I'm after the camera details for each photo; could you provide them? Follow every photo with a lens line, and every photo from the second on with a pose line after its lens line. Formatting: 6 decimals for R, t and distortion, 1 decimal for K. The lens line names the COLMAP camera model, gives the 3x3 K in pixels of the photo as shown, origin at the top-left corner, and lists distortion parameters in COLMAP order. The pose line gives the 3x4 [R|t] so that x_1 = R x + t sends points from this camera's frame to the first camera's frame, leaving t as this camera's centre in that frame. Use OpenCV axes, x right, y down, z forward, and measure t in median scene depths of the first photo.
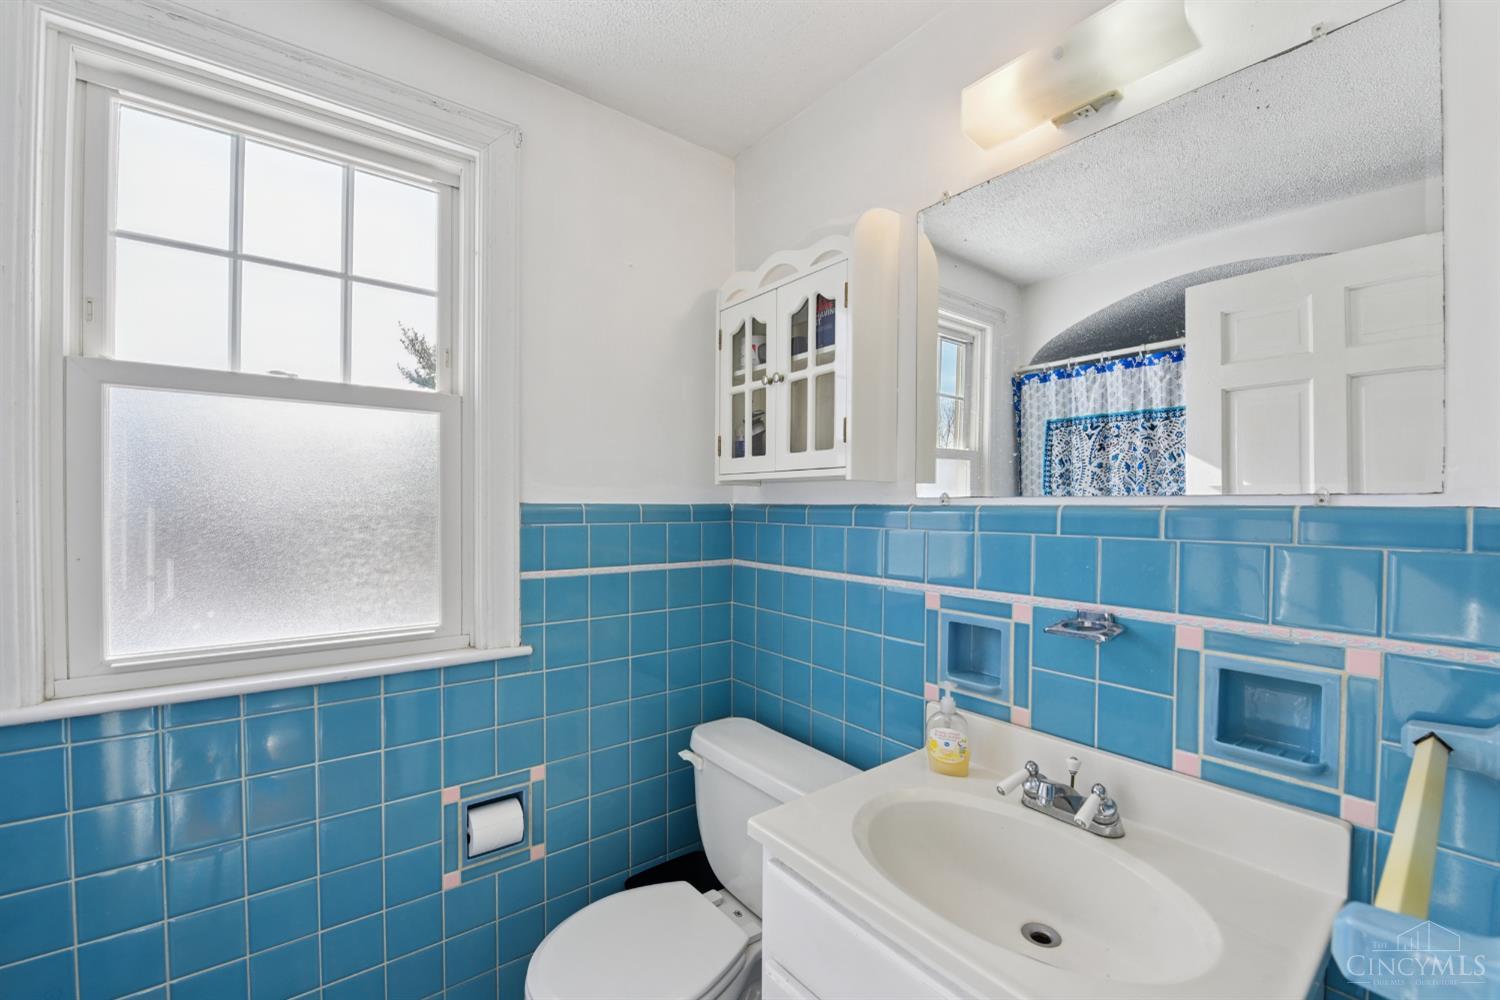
lens RADIAL K [[621.2, 0, 770.1], [0, 621.2, 499.4], [0, 0, 1]] dist [-0.020221, -0.000334]
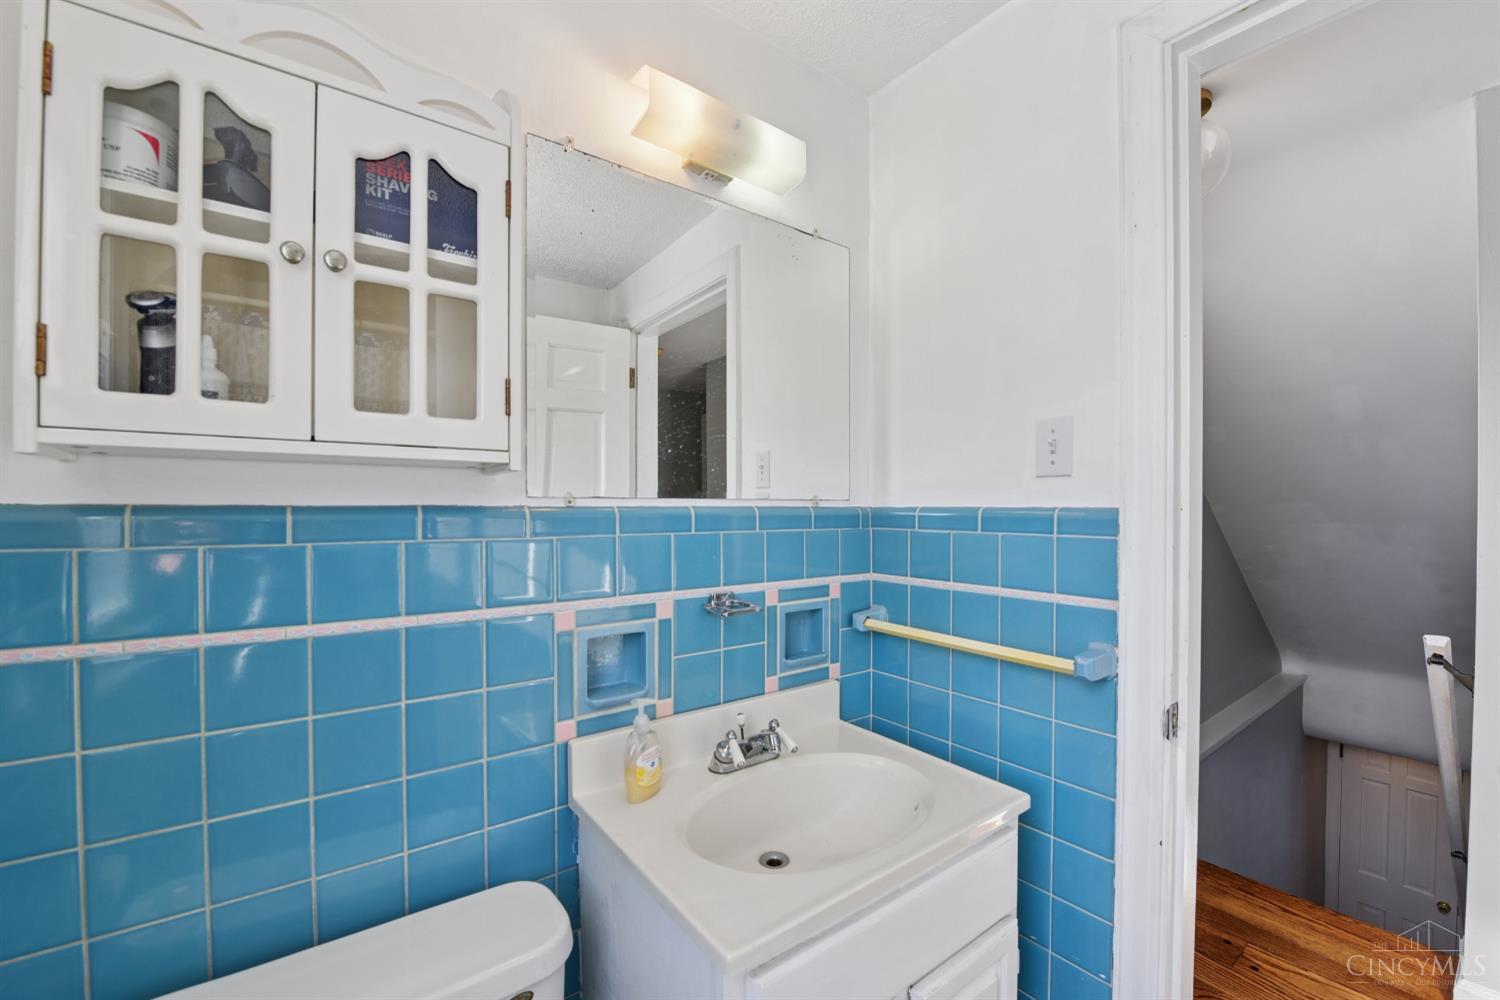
lens RADIAL K [[599.3, 0, 770.9], [0, 599.3, 501.0], [0, 0, 1]] dist [0.001368, -0.005722]
pose [[0.032423, 0.006286, 0.999454, -0.524675], [-0.008057, 0.999949, -0.006028, 0.004760], [-0.999442, -0.007857, 0.032472, 0.686936]]
